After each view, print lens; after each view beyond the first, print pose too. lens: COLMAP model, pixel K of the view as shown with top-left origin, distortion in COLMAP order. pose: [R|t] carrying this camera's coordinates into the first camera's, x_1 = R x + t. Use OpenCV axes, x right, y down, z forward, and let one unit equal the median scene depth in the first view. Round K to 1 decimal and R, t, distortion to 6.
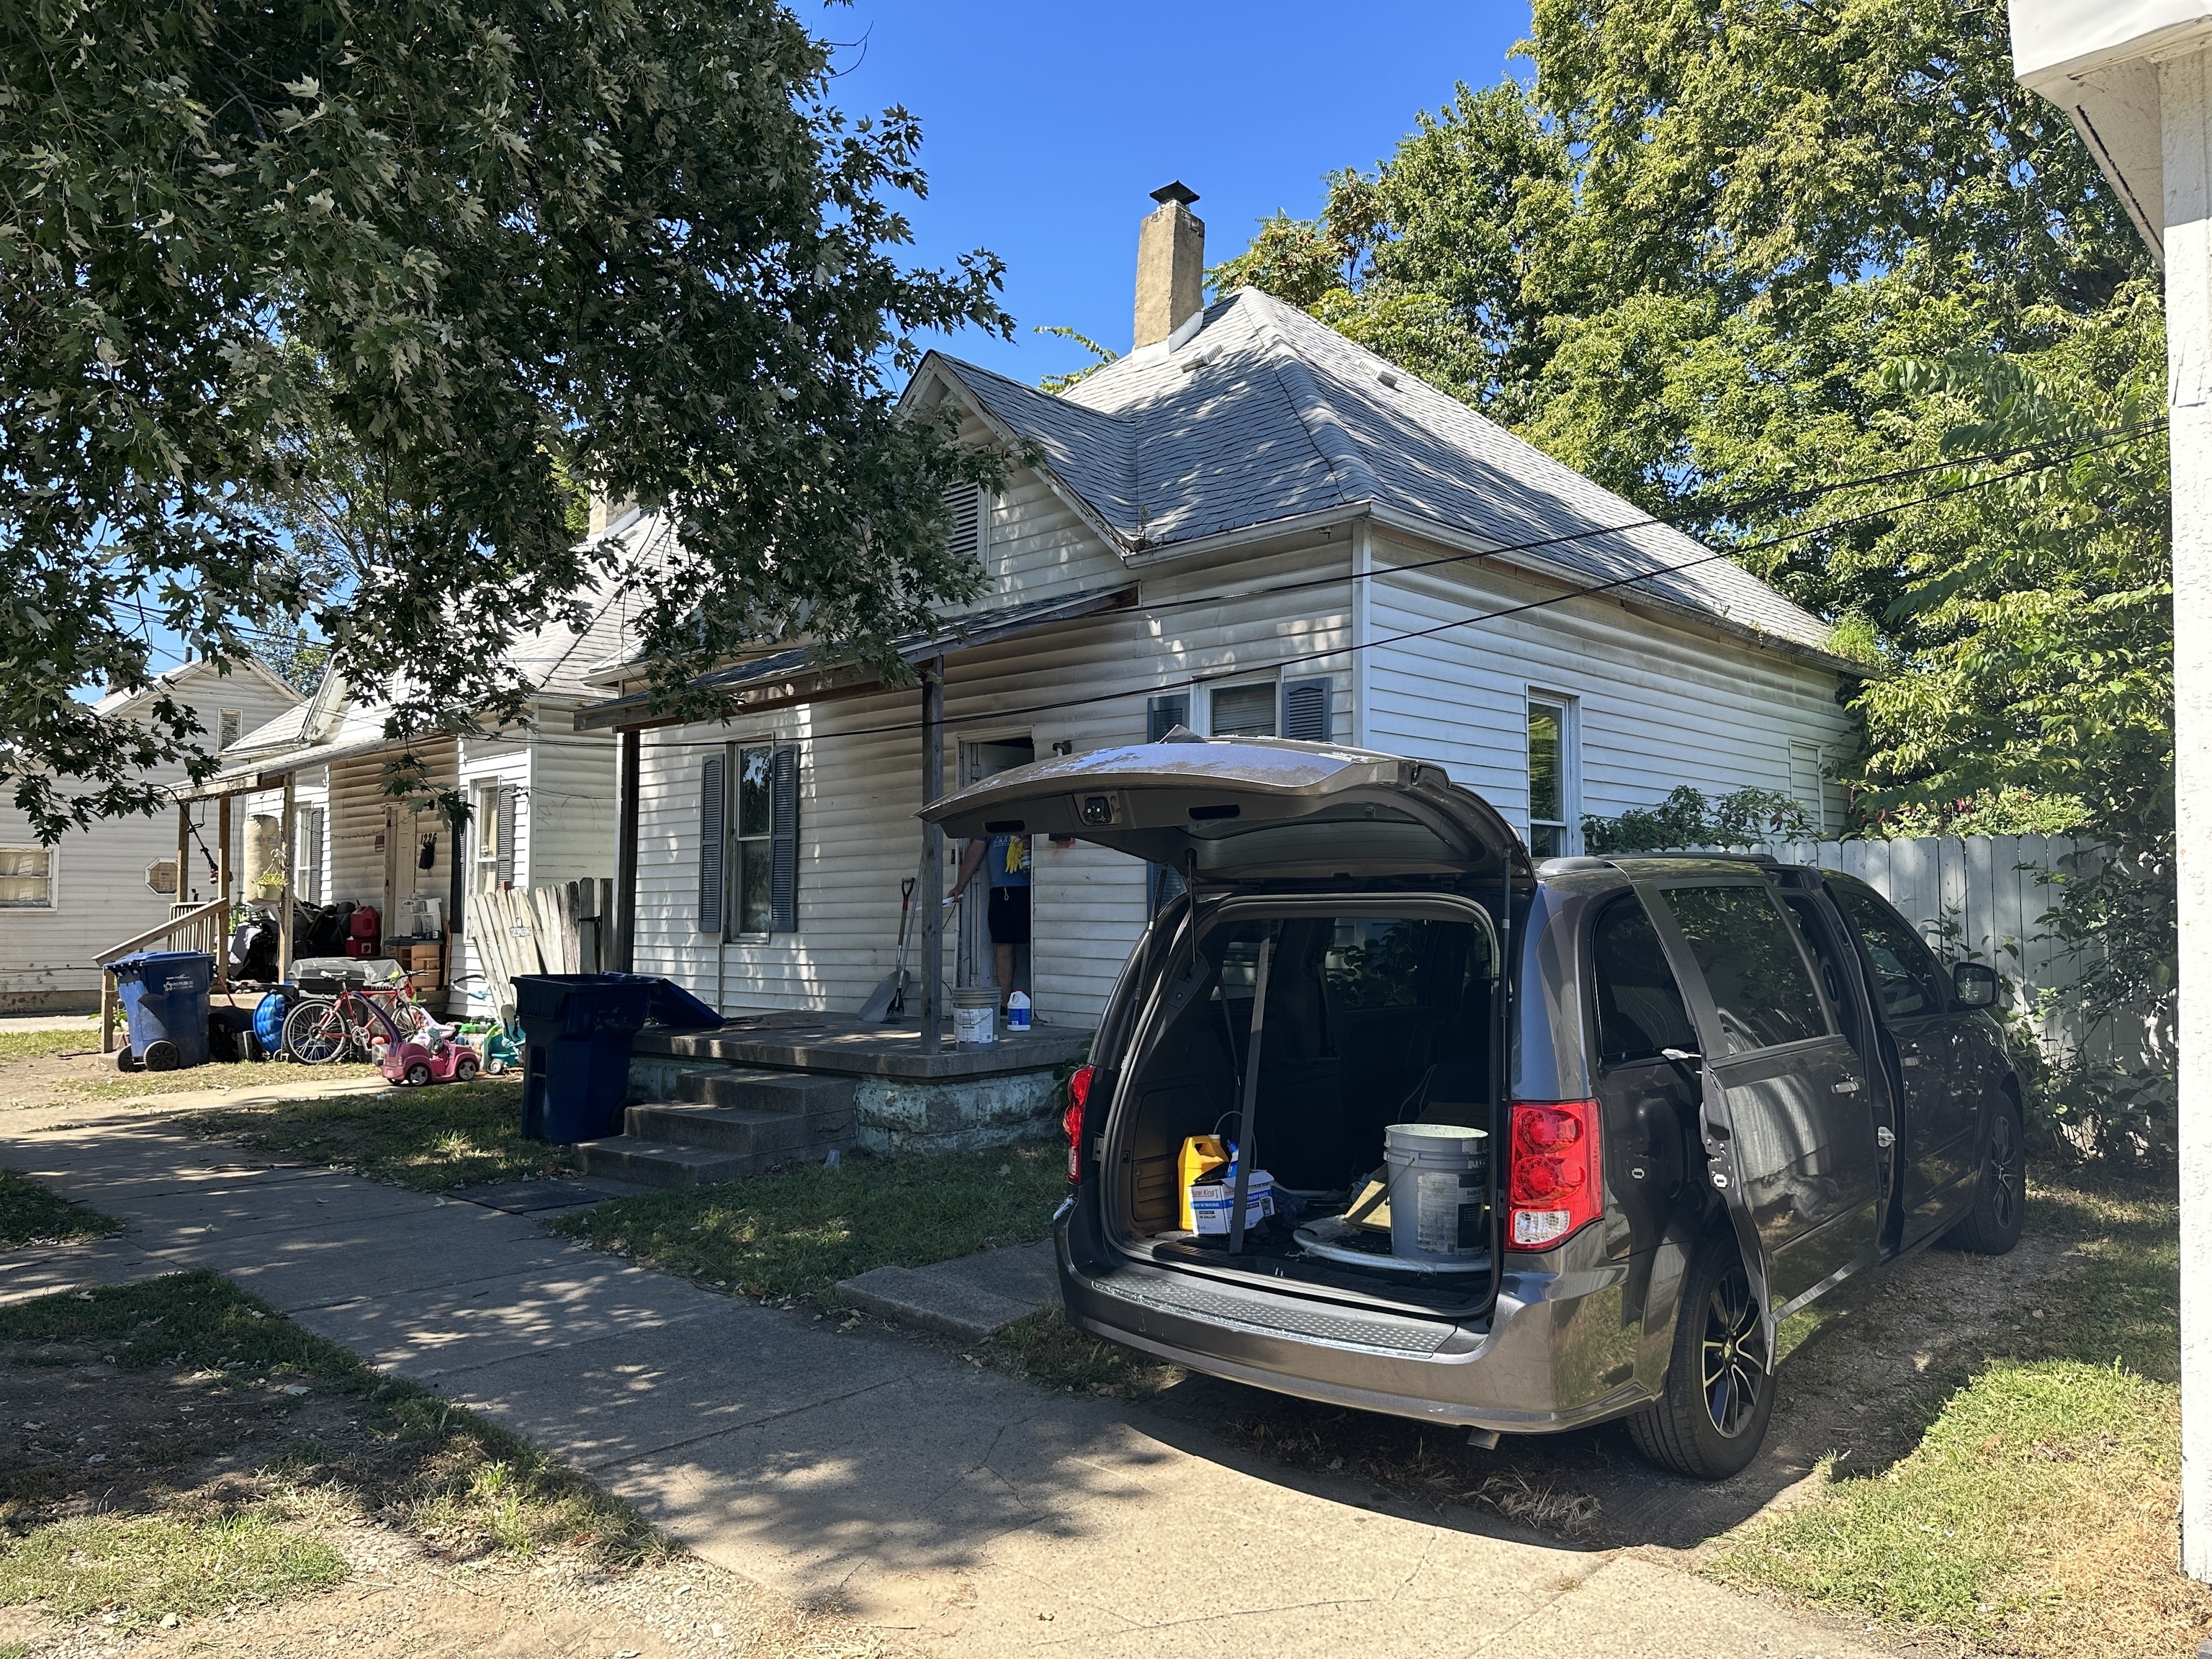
lens RADIAL K [[1535.5, 0, 1106.0], [0, 1535.5, 829.5], [0, 0, 1]] dist [-0.003256, -0.003977]
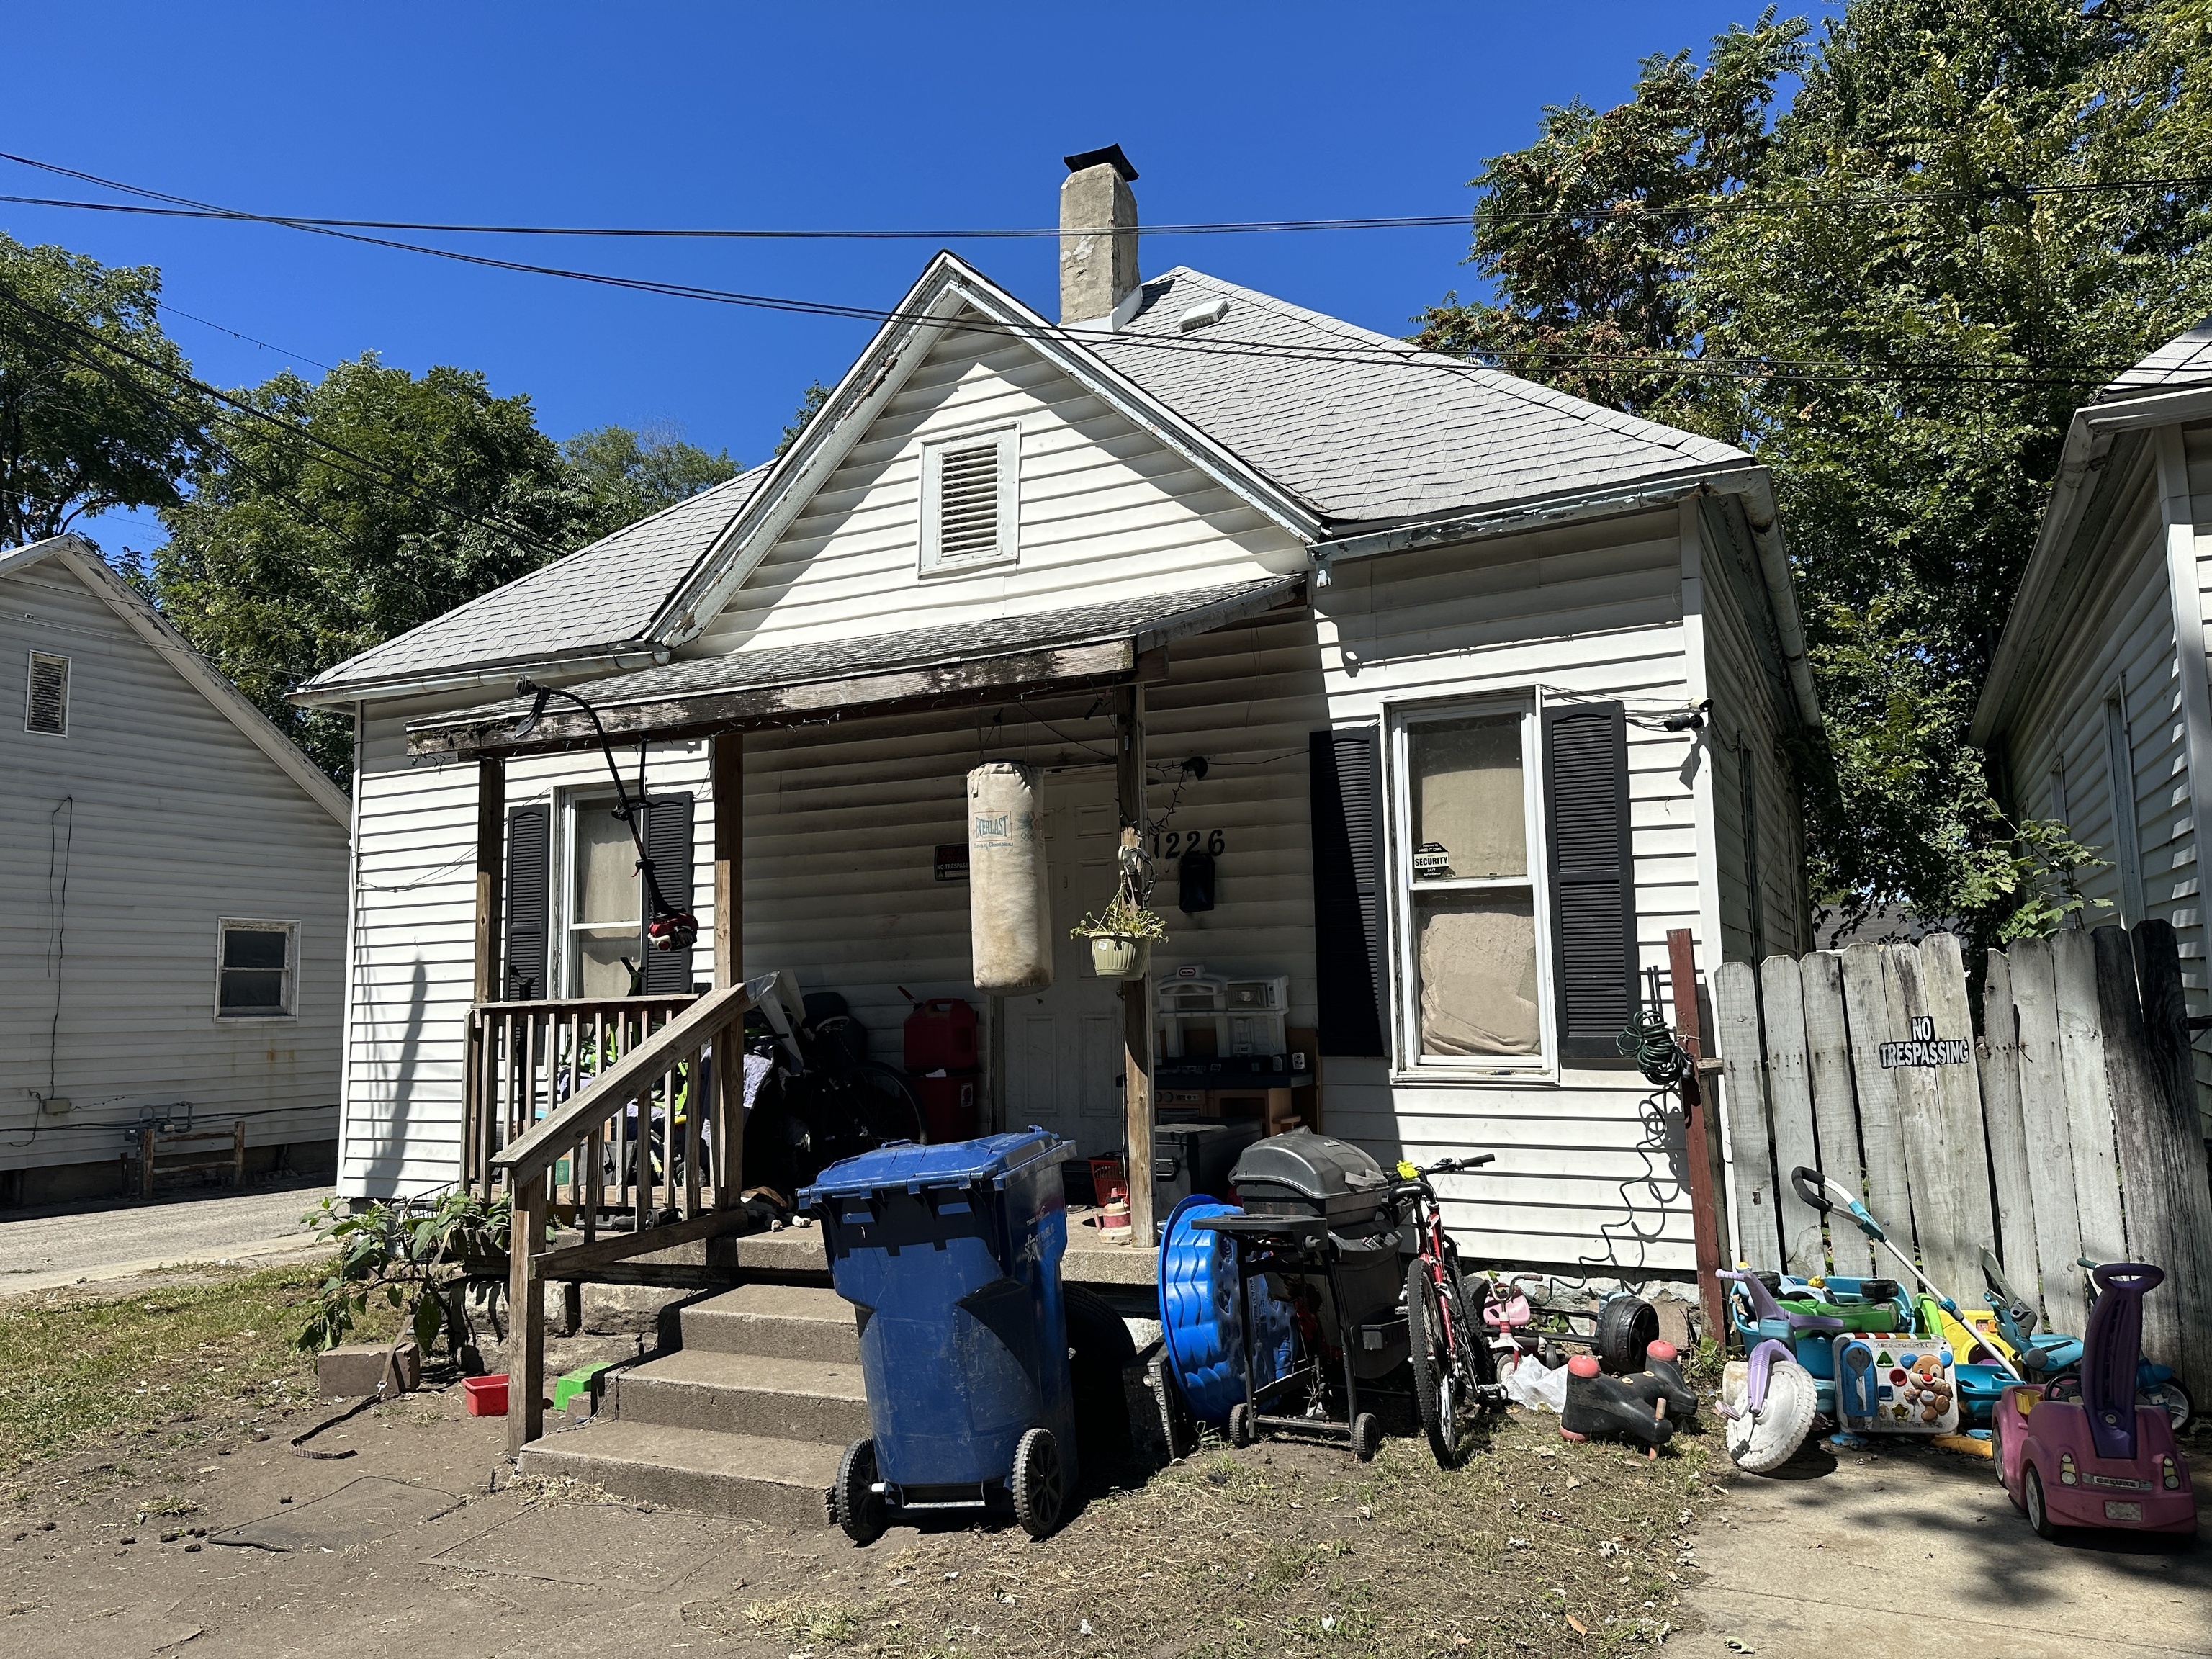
lens RADIAL K [[1549.3, 0, 1106.0], [0, 1549.3, 829.5], [0, 0, 1]] dist [-0.002530, -0.003900]
pose [[0.952328, 0.014623, 0.304726, -0.534469], [0.004062, 0.998154, -0.060592, 0.025560], [-0.305050, 0.058941, 0.950511, 0.517788]]
